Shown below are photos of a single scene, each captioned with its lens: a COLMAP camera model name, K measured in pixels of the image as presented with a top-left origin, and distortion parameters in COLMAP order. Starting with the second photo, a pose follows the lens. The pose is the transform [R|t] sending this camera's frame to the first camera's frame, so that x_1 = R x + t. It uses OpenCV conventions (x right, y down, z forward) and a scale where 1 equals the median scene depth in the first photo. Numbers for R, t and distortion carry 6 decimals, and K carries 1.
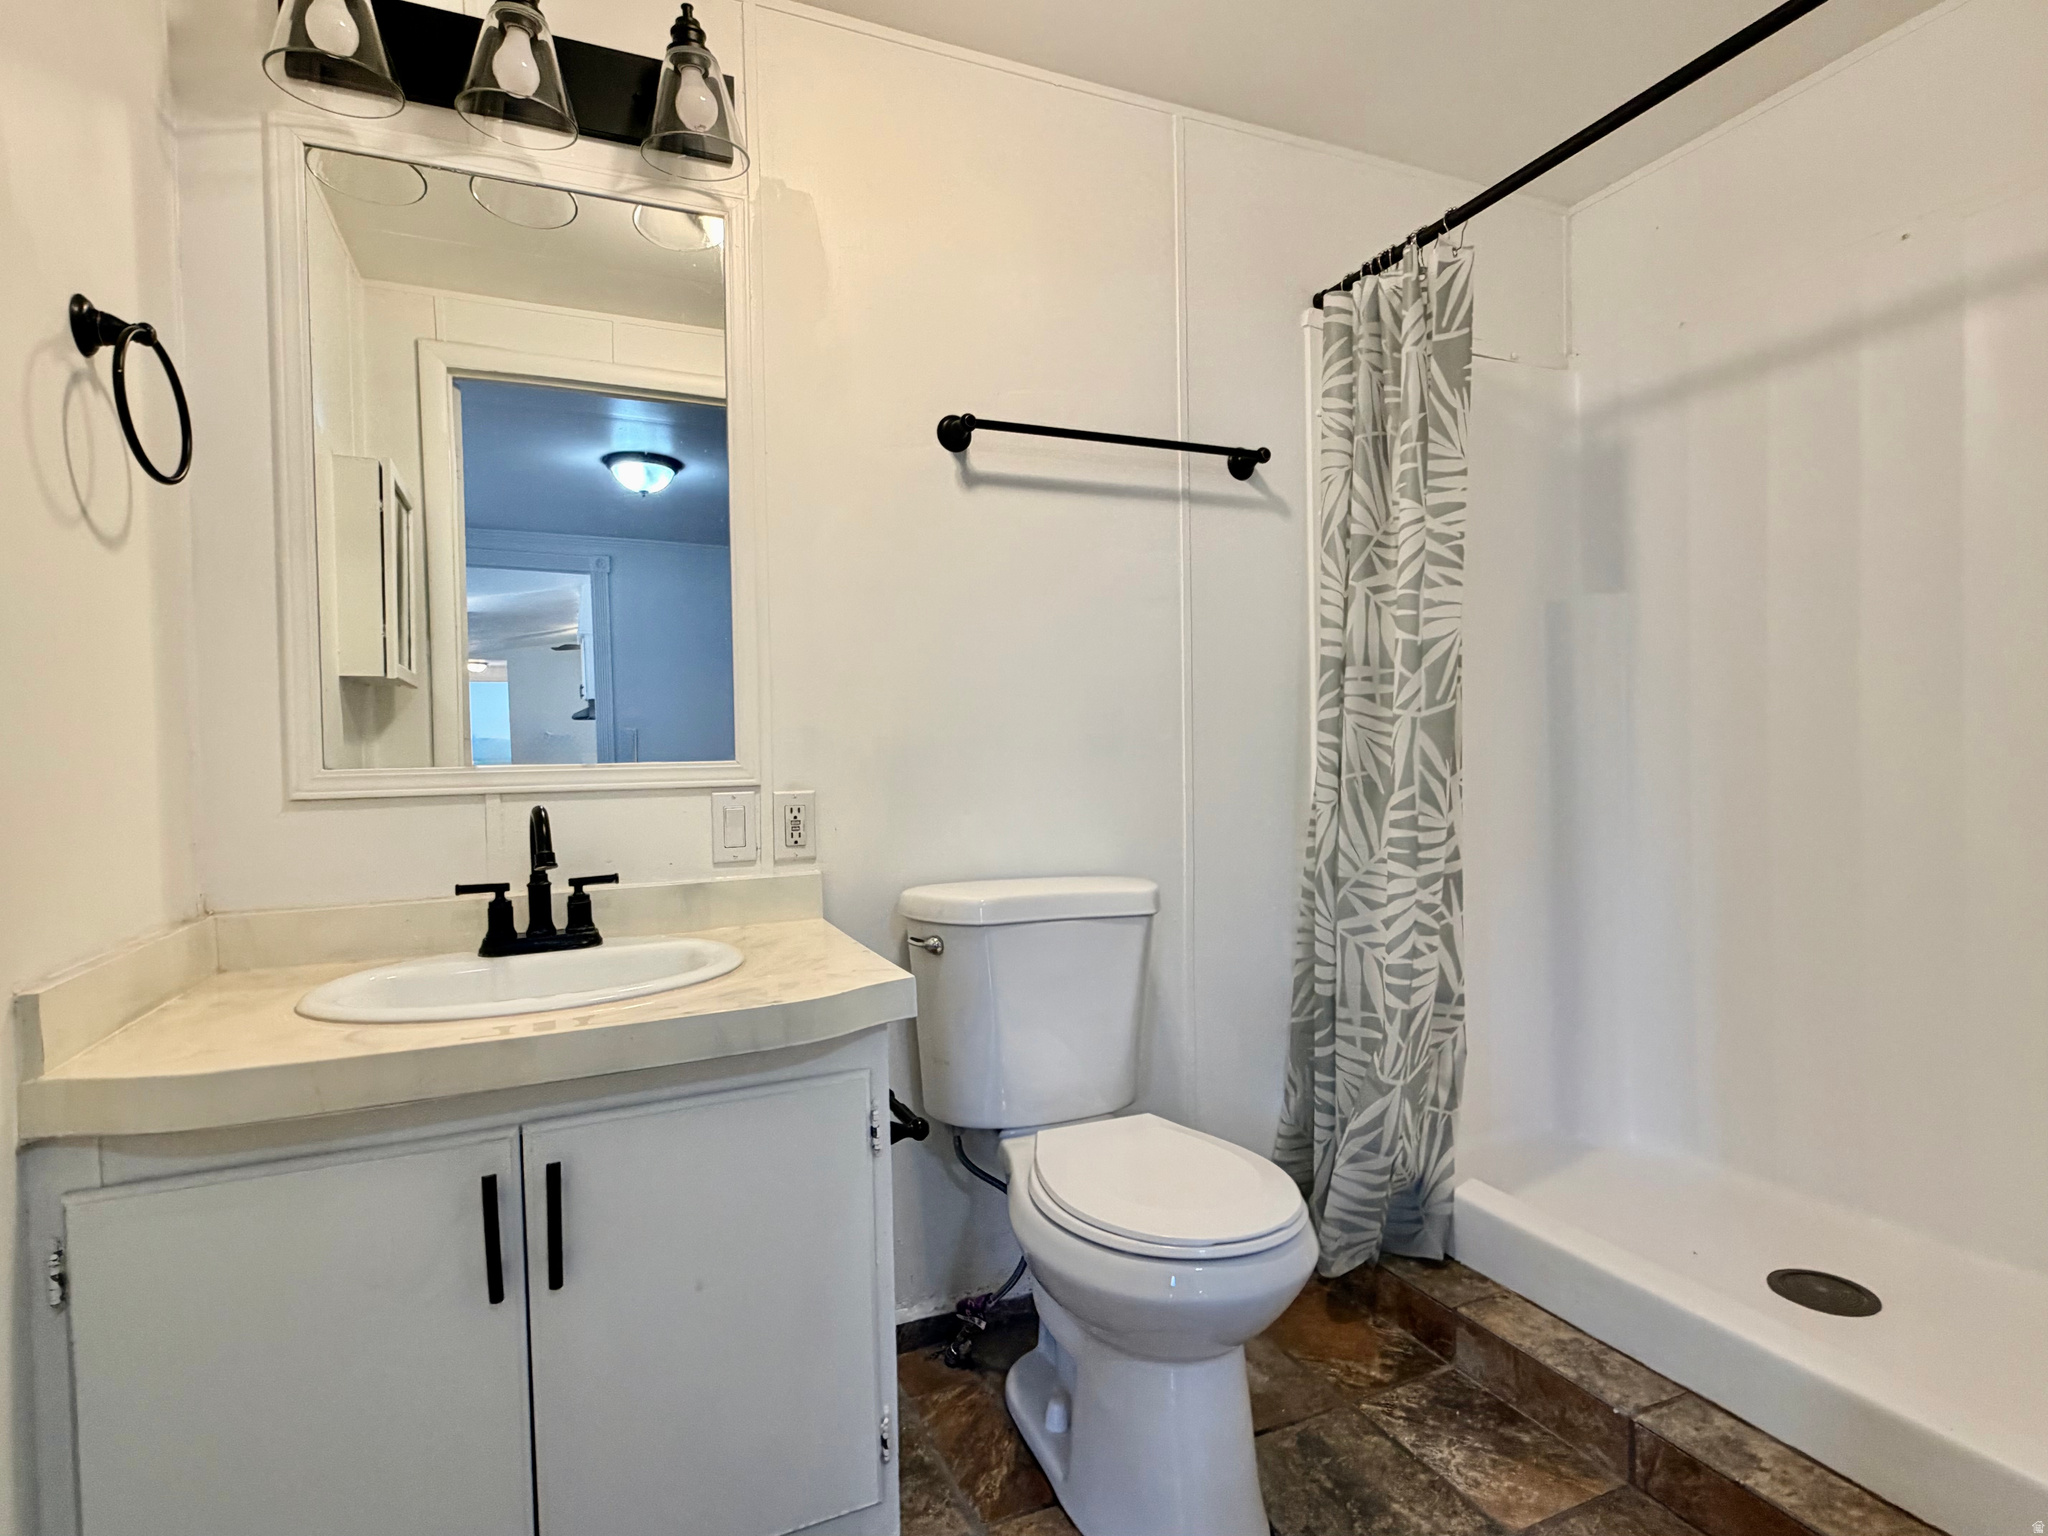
lens RADIAL K [[1034.6, 0, 1019.9], [0, 1034.6, 767.1], [0, 0, 1]] dist [0.018827, -0.002373]
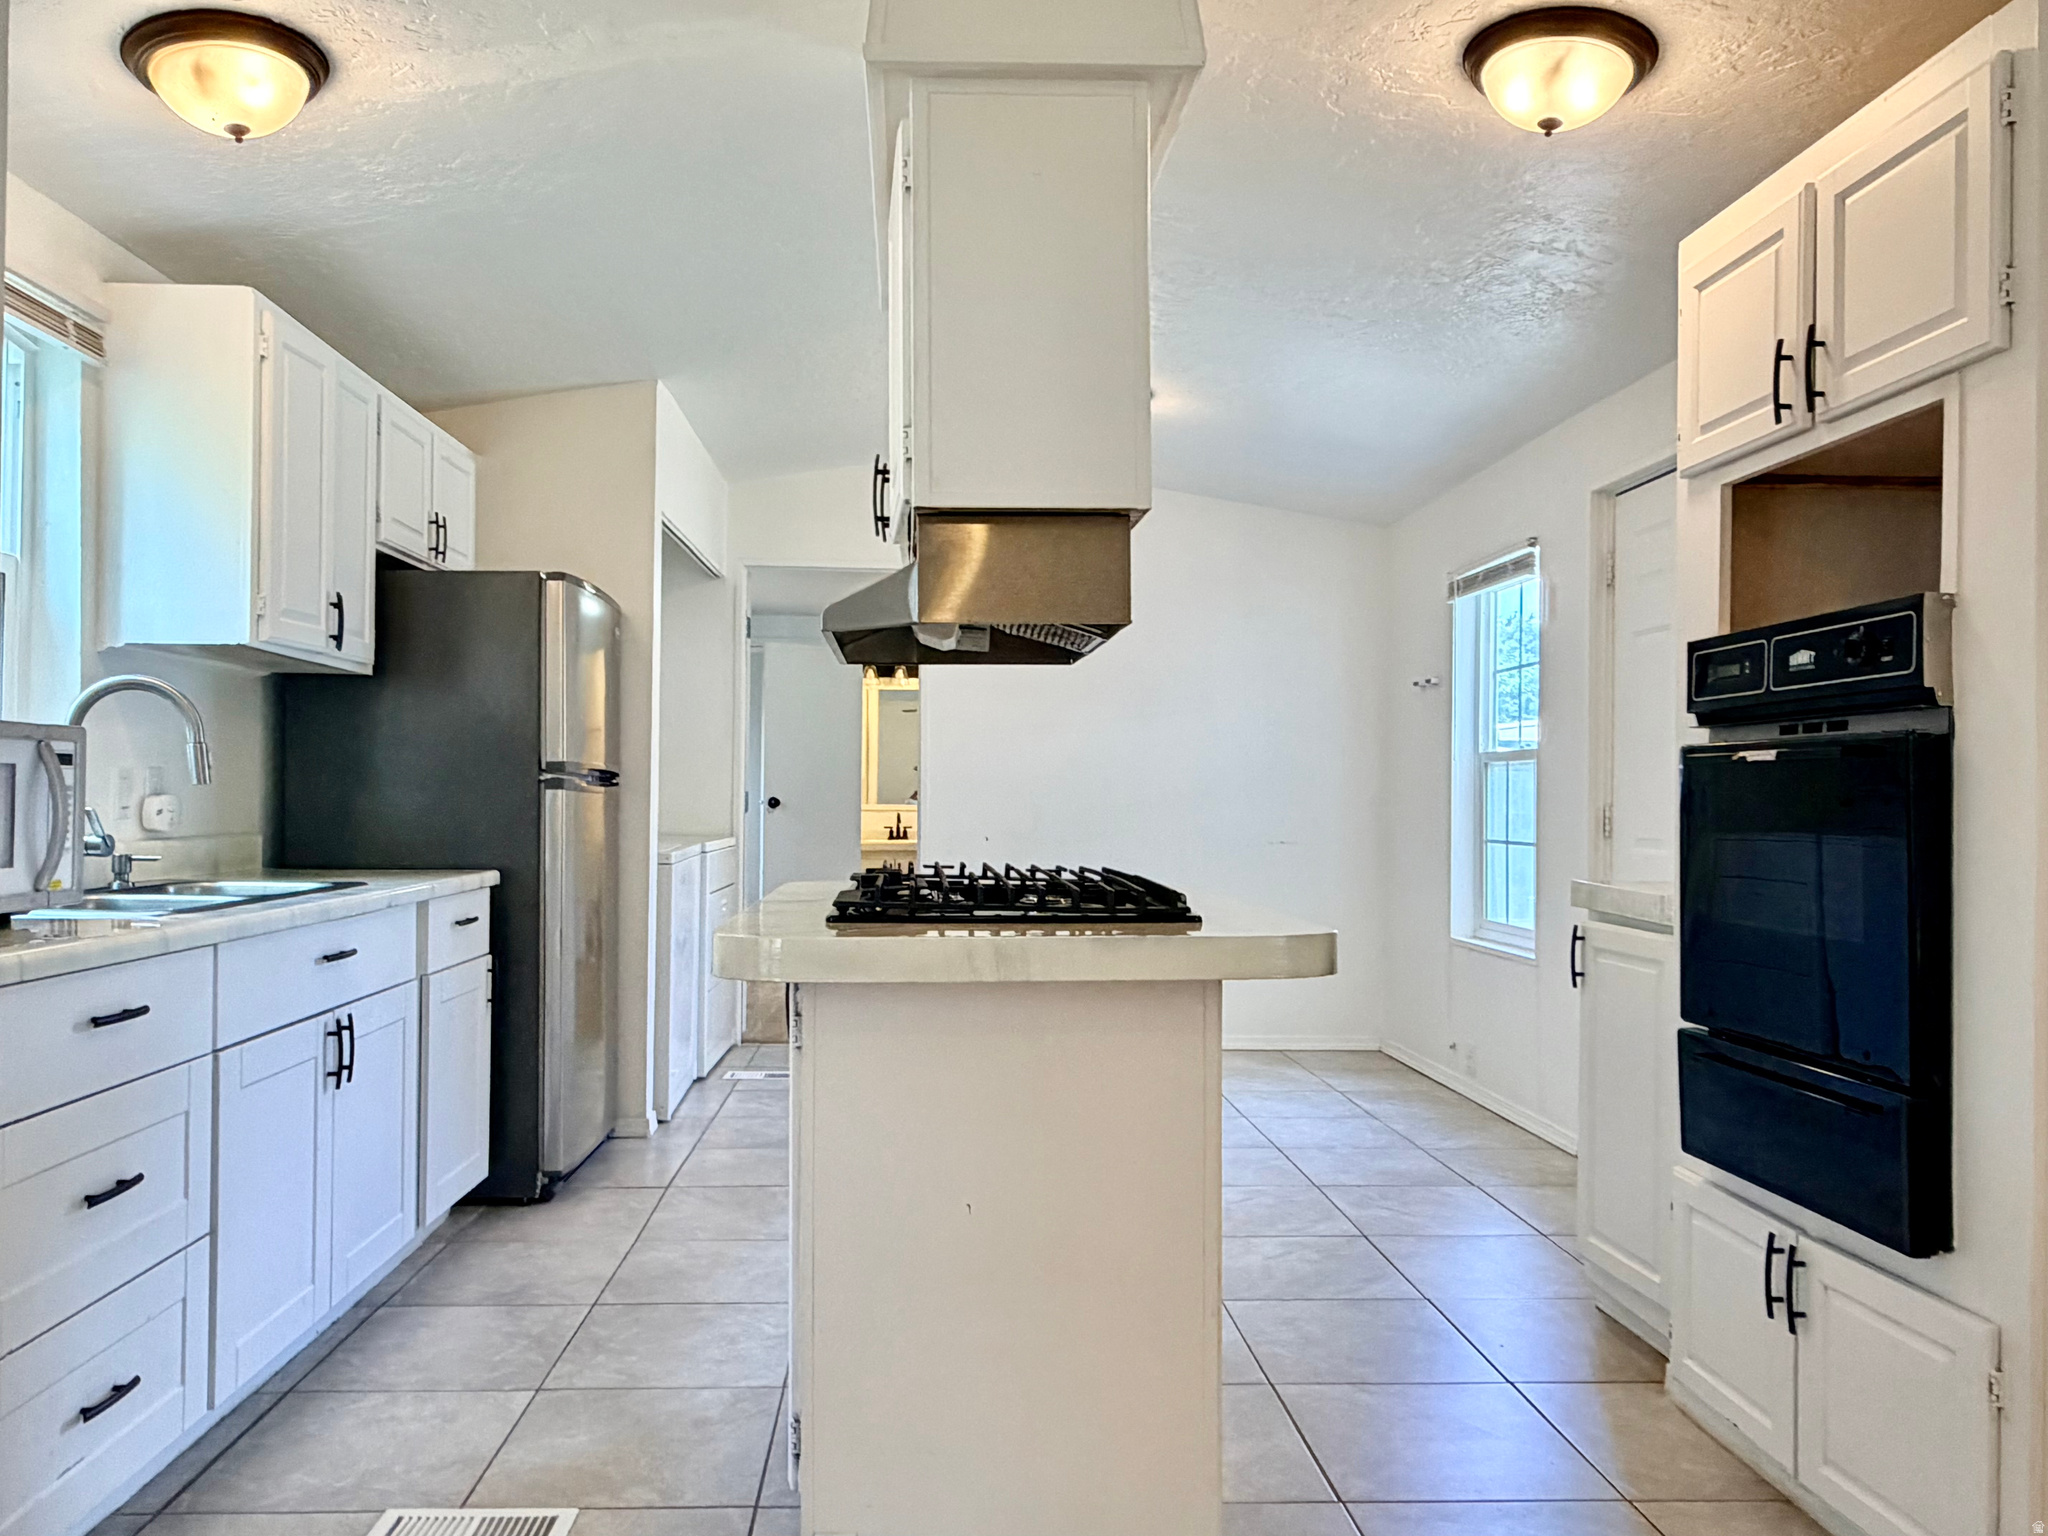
lens RADIAL K [[1455.8, 0, 957.3], [0, 1455.8, 788.6], [0, 0, 1]] dist [0.021662, -0.032446]
pose [[0.923355, 0.027395, -0.382969, 2.592343], [-0.032184, 0.999463, -0.006104, -0.045306], [0.382597, 0.017962, 0.923741, -5.614395]]
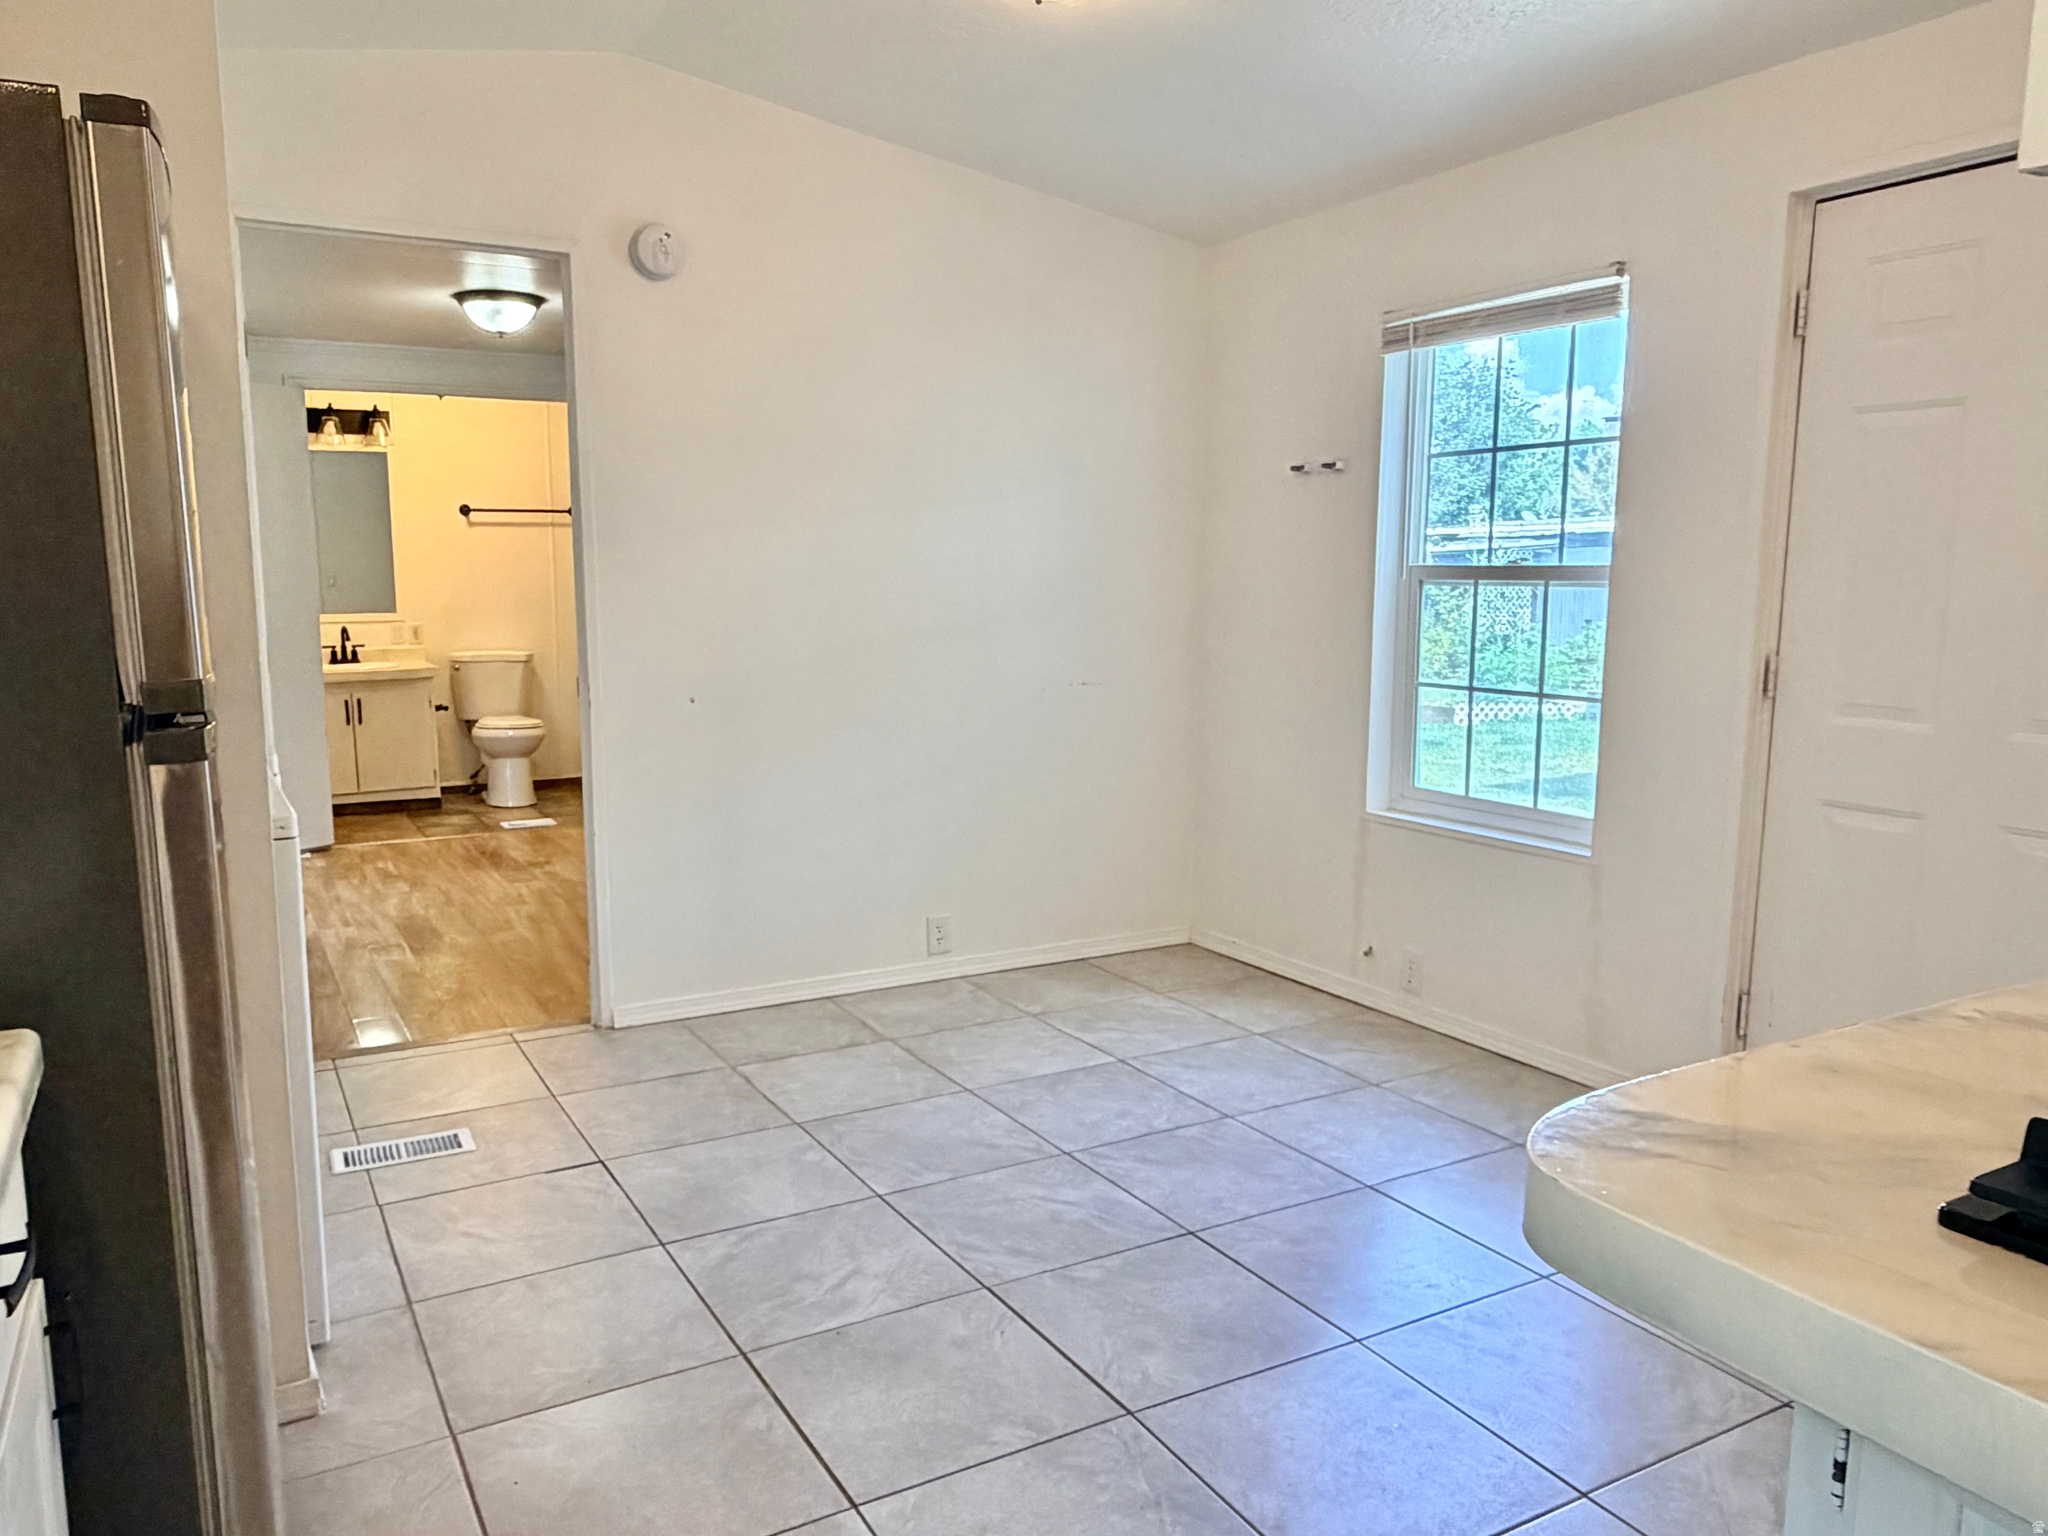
lens RADIAL K [[1455.8, 0, 943.6], [0, 1455.8, 783.5], [0, 0, 1]] dist [0.021662, -0.032446]
pose [[0.997451, 0.010209, 0.070618, 1.328084], [-0.019653, 0.990737, 0.134364, -0.147373], [-0.068592, -0.135409, 0.988413, -4.414025]]
